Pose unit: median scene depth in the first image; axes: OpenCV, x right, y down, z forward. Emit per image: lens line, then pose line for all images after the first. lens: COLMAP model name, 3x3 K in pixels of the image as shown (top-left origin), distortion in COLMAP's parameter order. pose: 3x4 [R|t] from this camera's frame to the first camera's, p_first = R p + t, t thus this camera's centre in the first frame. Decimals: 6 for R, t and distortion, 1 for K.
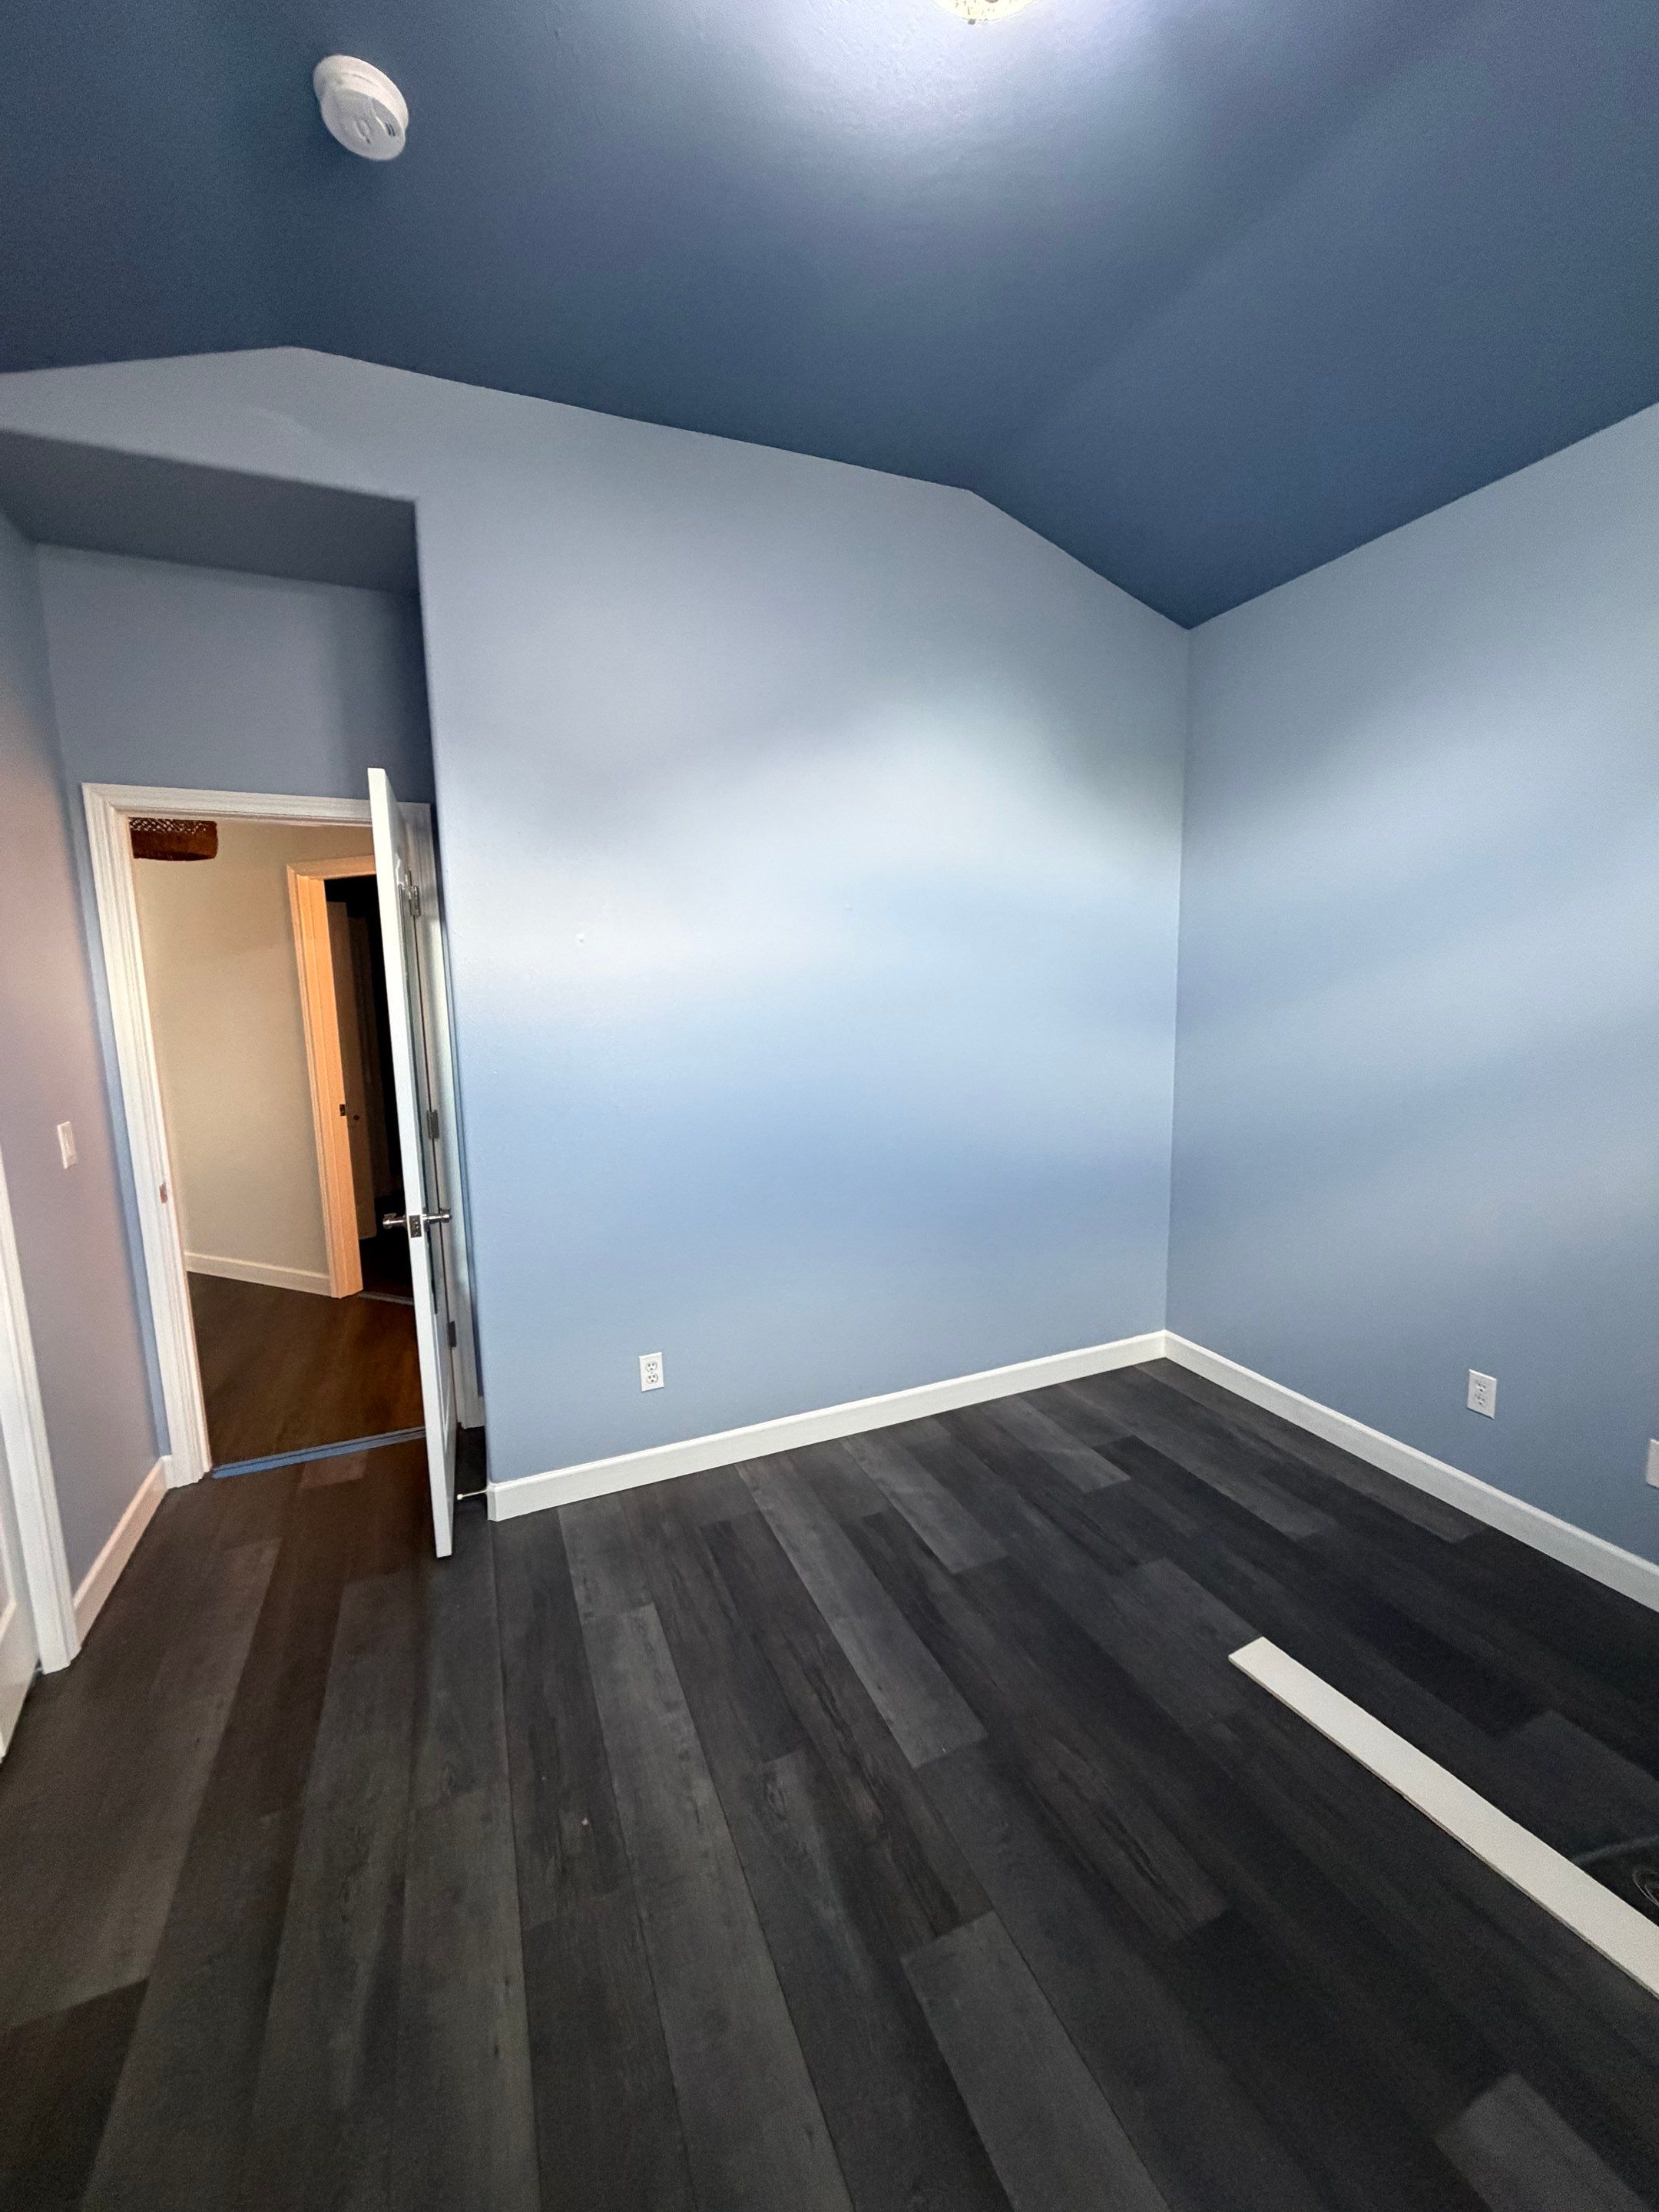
lens RADIAL K [[874.5, 0, 829.5], [0, 874.5, 1106.0], [0, 0, 1]] dist [-0.010951, 0.005140]
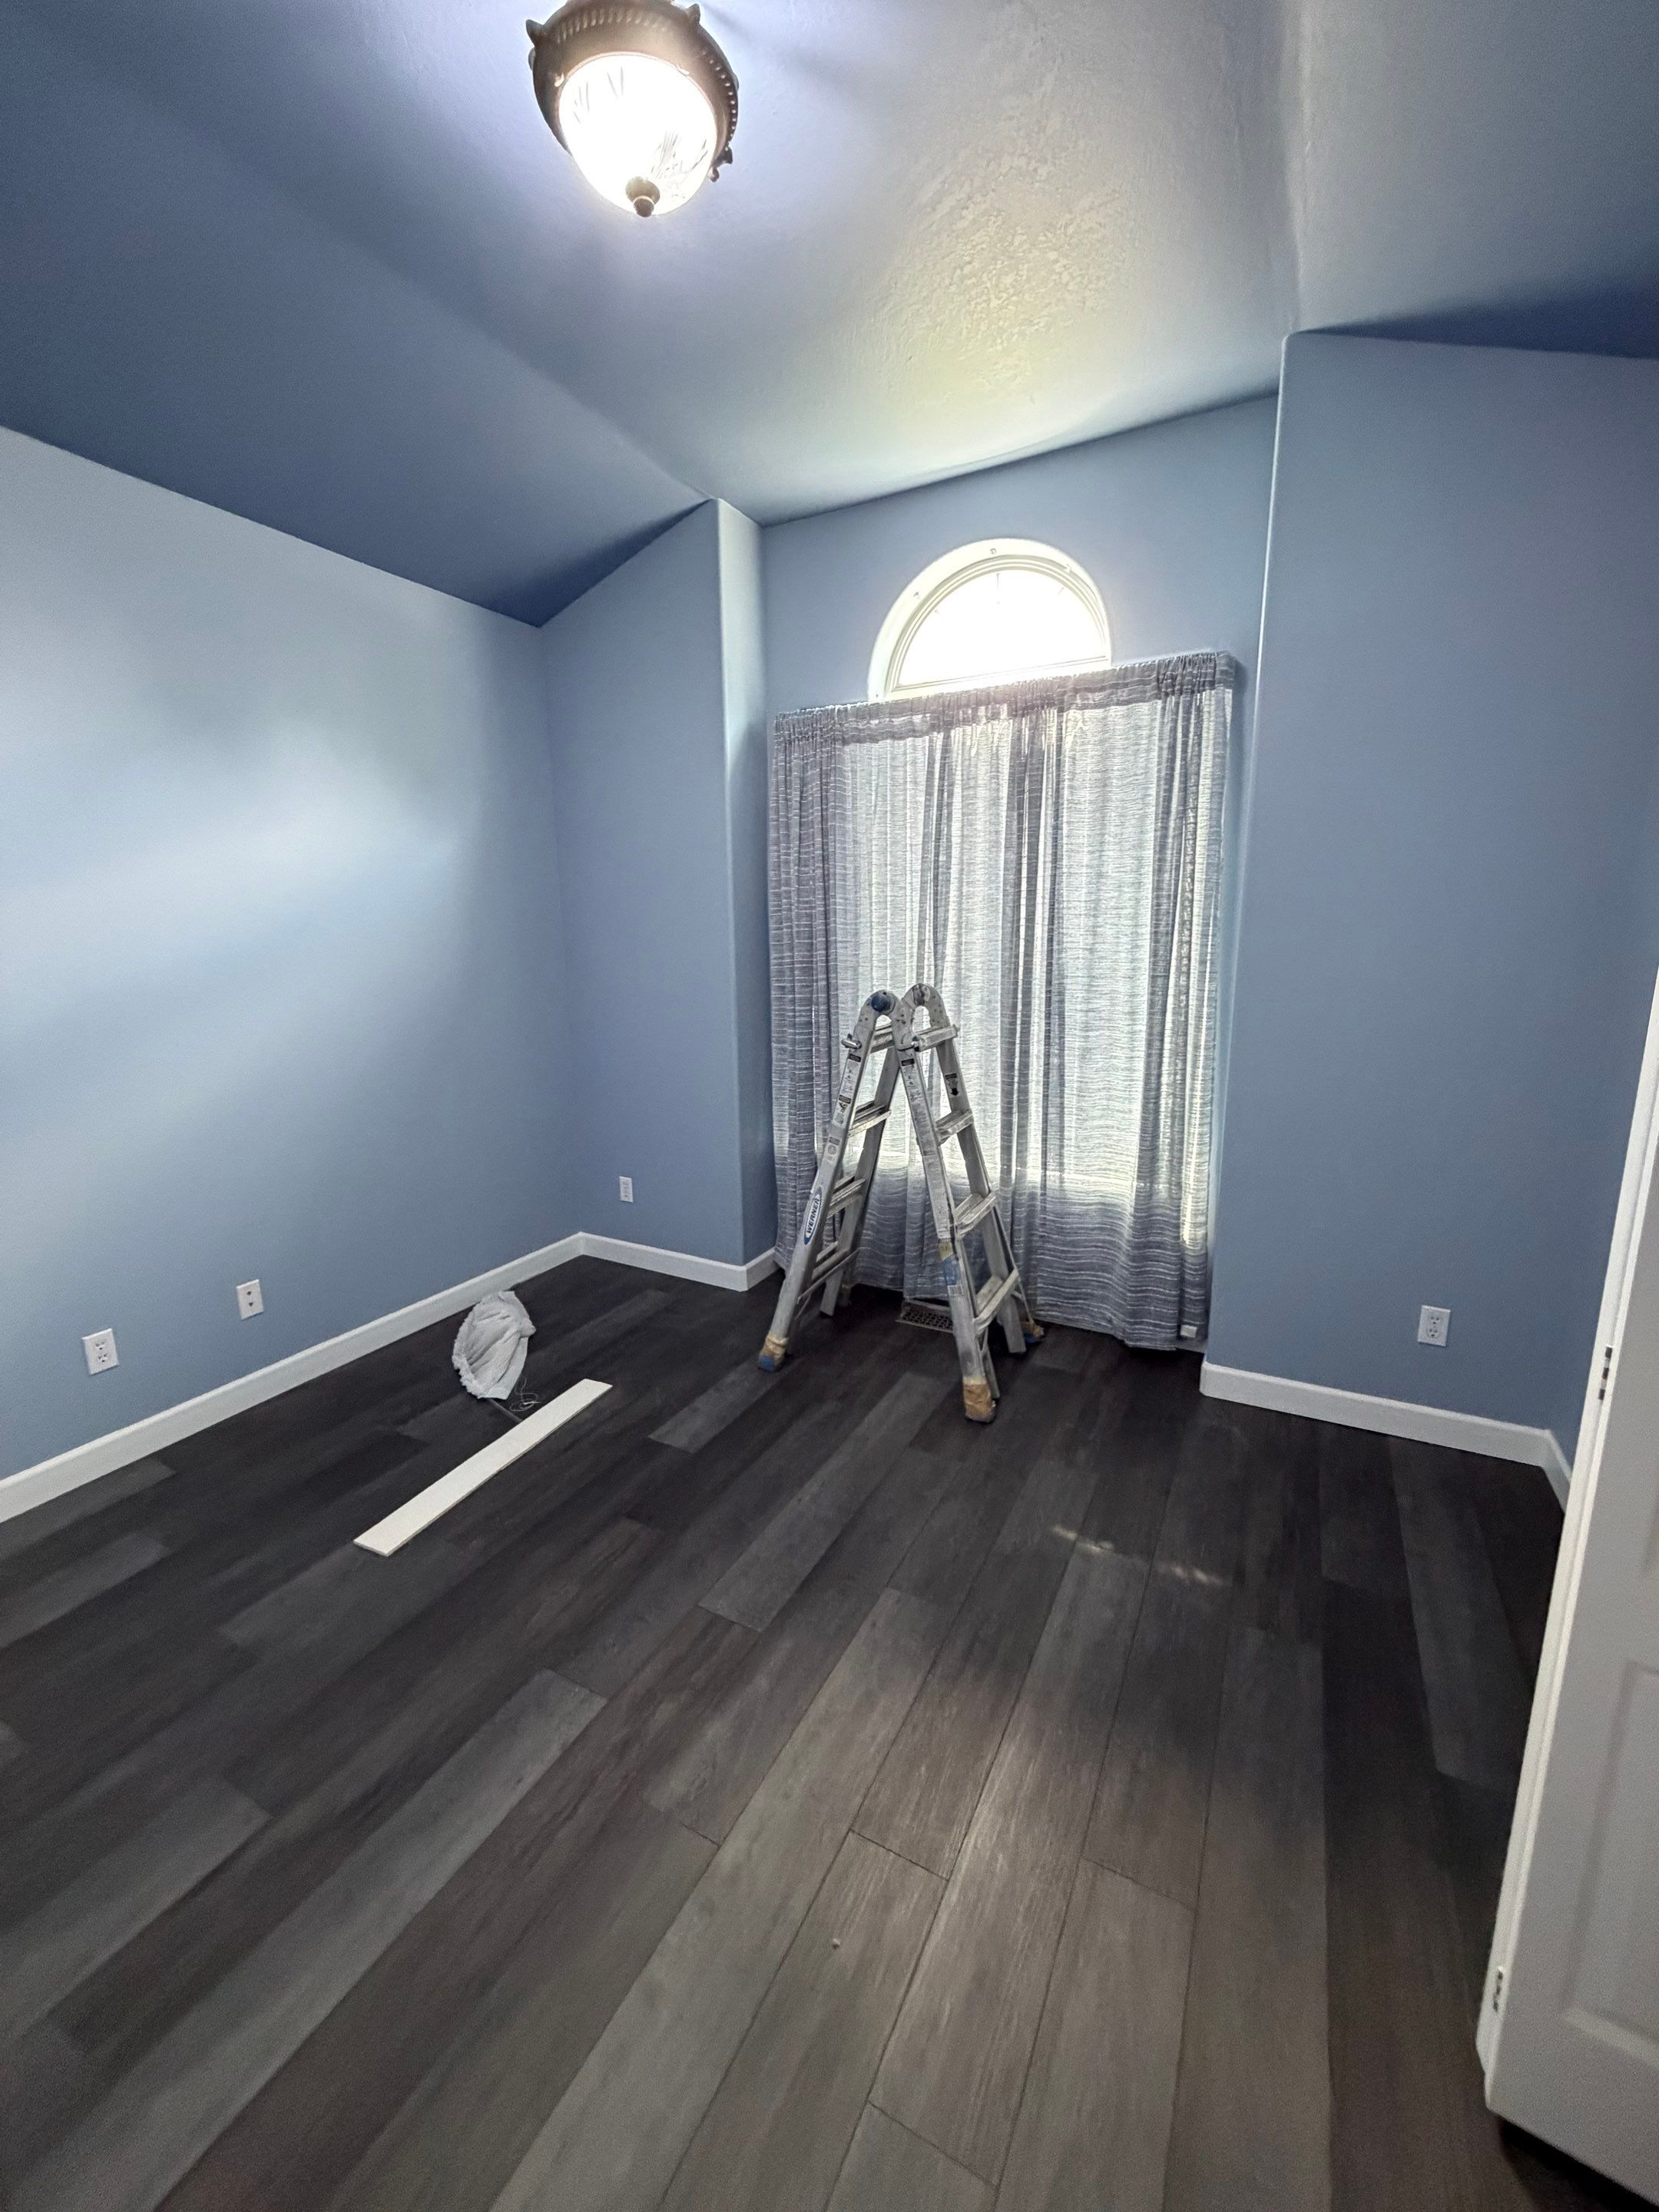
lens RADIAL K [[874.5, 0, 829.5], [0, 874.5, 1106.0], [0, 0, 1]] dist [-0.010951, 0.005140]
pose [[-0.623983, -0.128750, 0.770758, -0.687104], [0.139124, 0.952272, 0.271702, -0.133628], [-0.768954, 0.276768, -0.576290, 1.069757]]
